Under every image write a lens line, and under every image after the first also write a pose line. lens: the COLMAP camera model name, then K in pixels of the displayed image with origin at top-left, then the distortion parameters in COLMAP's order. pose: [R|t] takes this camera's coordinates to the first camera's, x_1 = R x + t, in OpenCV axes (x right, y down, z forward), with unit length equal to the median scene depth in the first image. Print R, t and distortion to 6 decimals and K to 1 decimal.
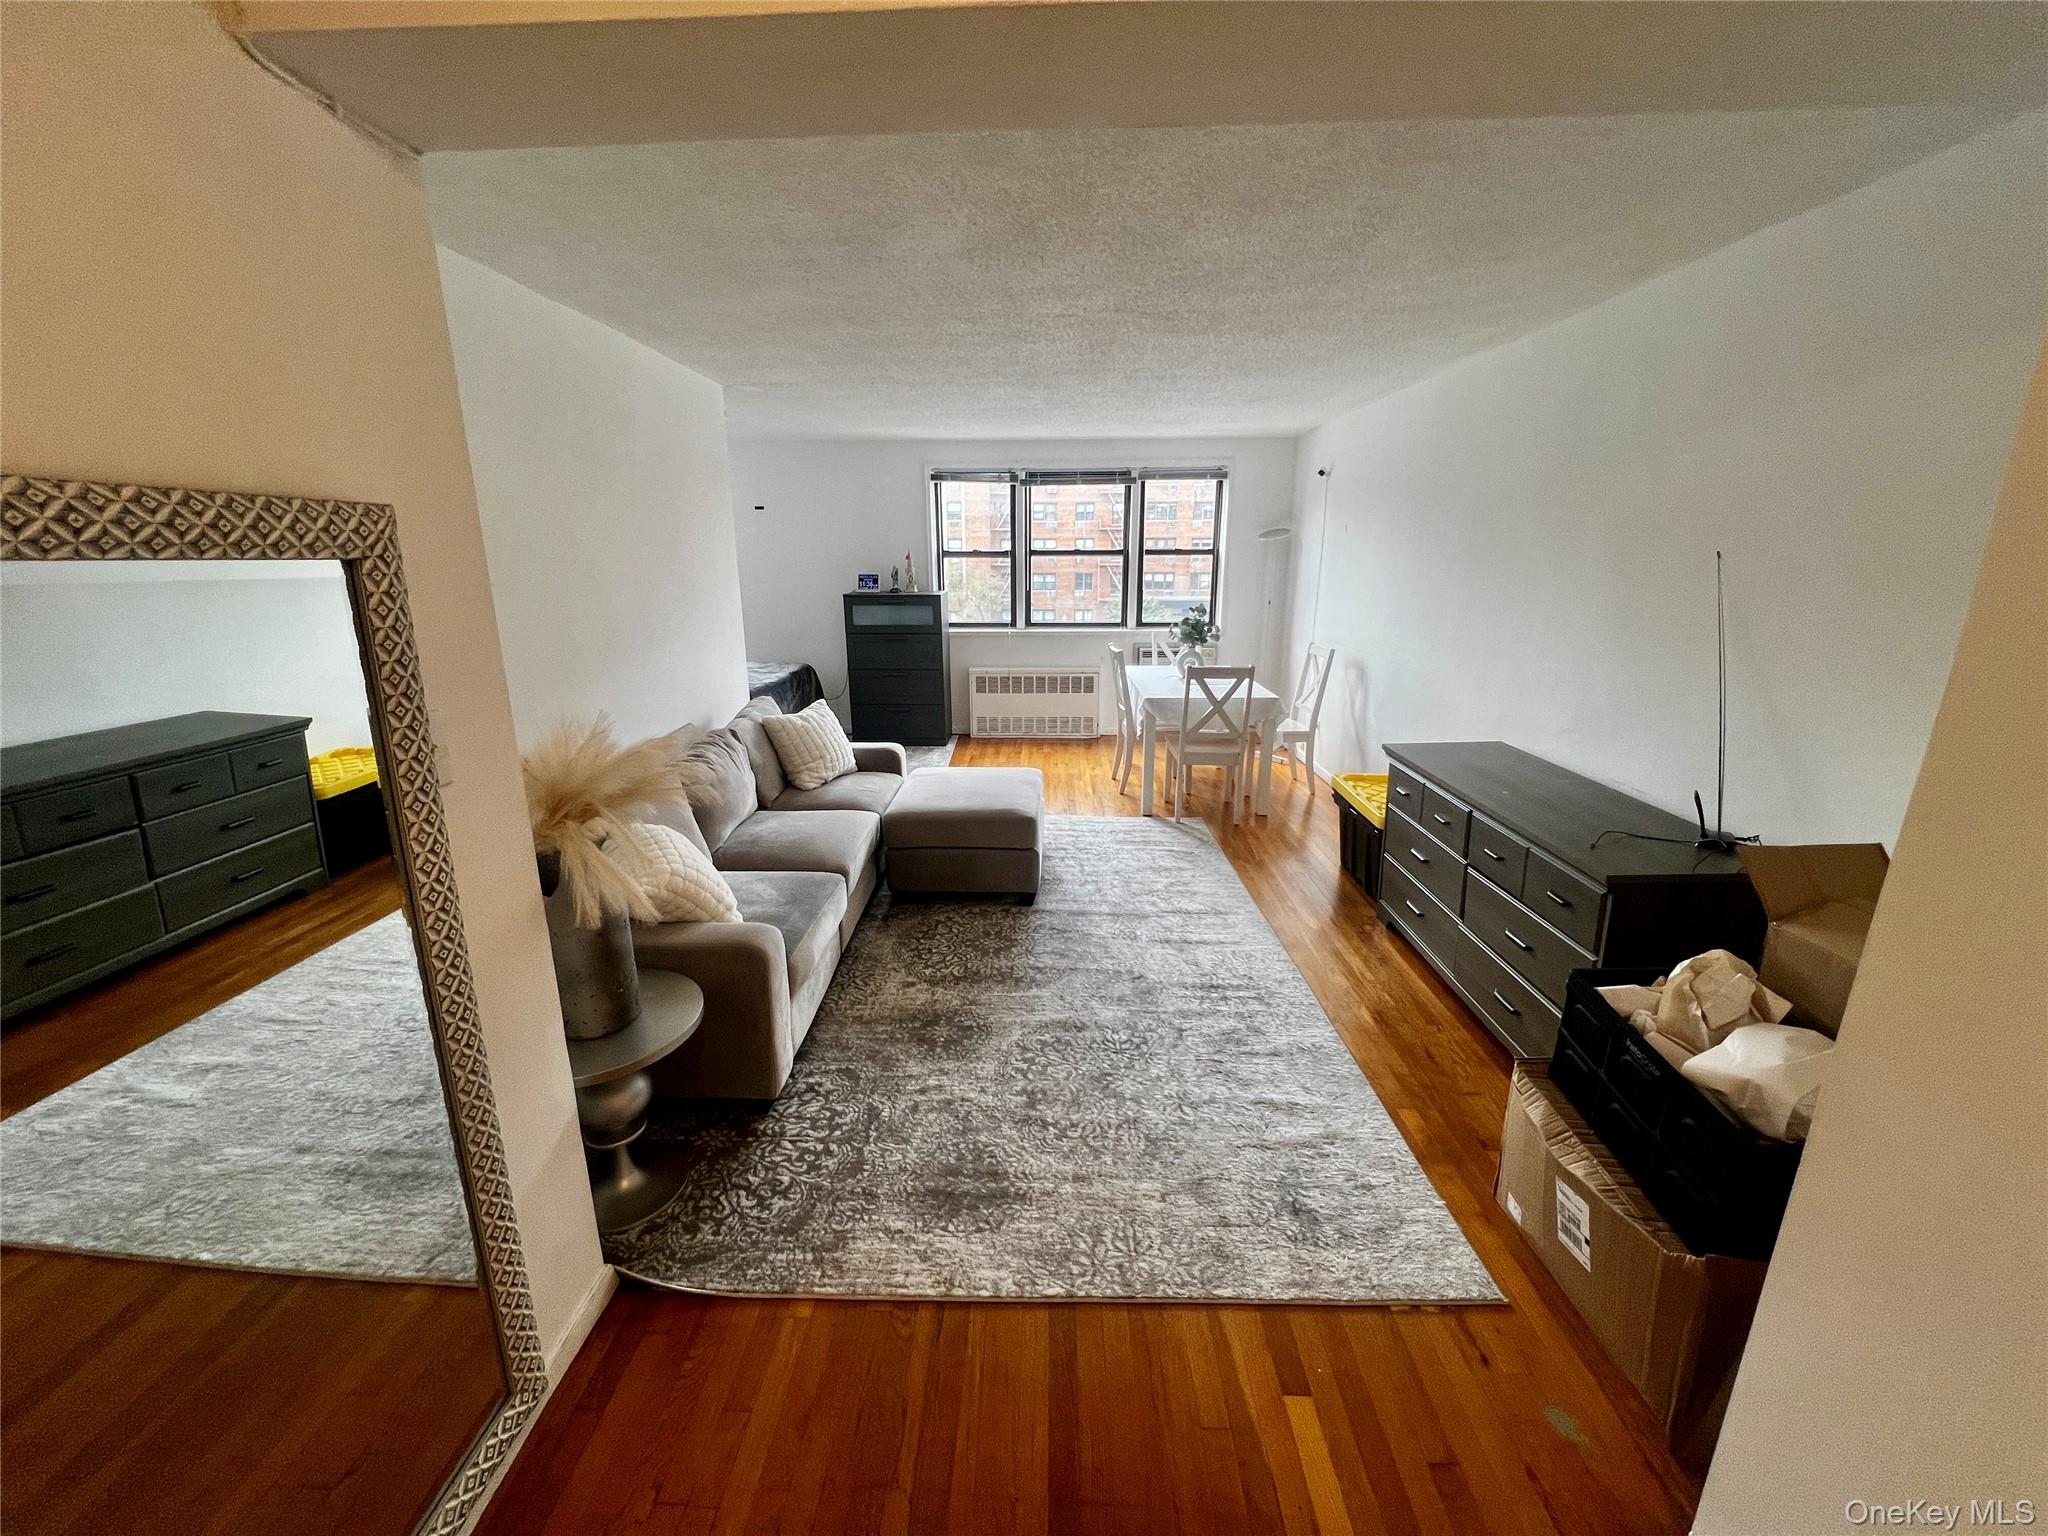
lens RADIAL K [[819.2, 0, 1020.8], [0, 819.2, 767.2], [0, 0, 1]] dist [-0.002594, 0.000988]
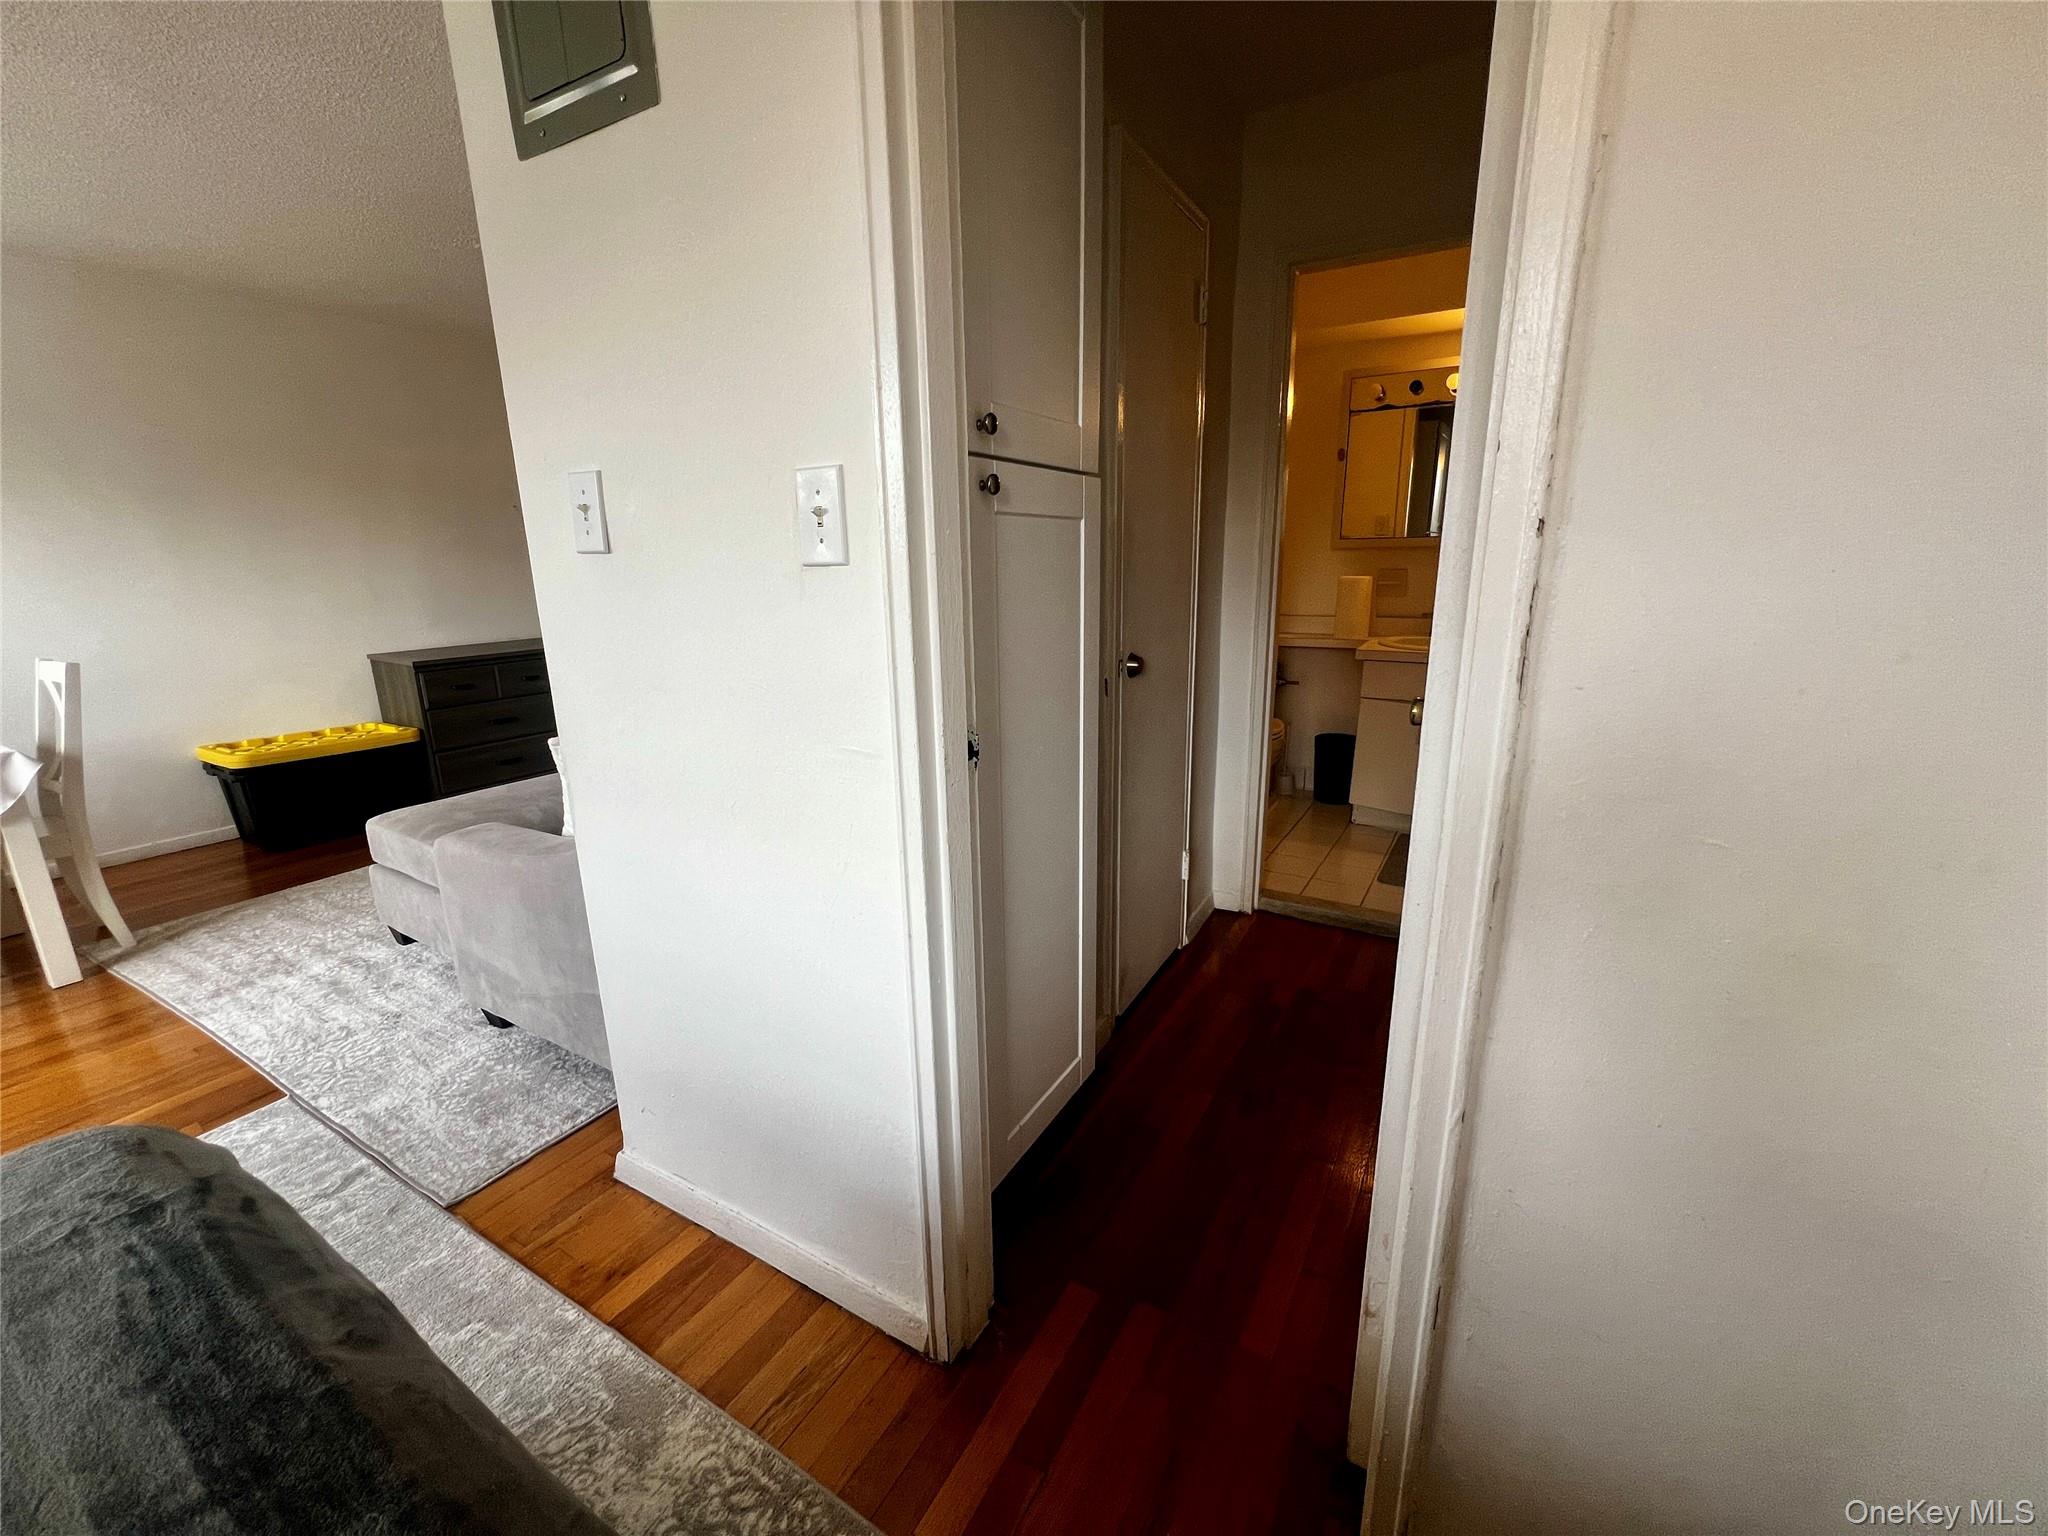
lens RADIAL K [[819.2, 0, 1017.7], [0, 819.2, 768.6], [0, 0, 1]] dist [-0.002594, 0.000988]
pose [[-0.873063, -0.101192, 0.476991, -1.369464], [0.148531, 0.876549, 0.457821, -0.474047], [-0.464434, 0.470555, -0.750253, 2.466926]]
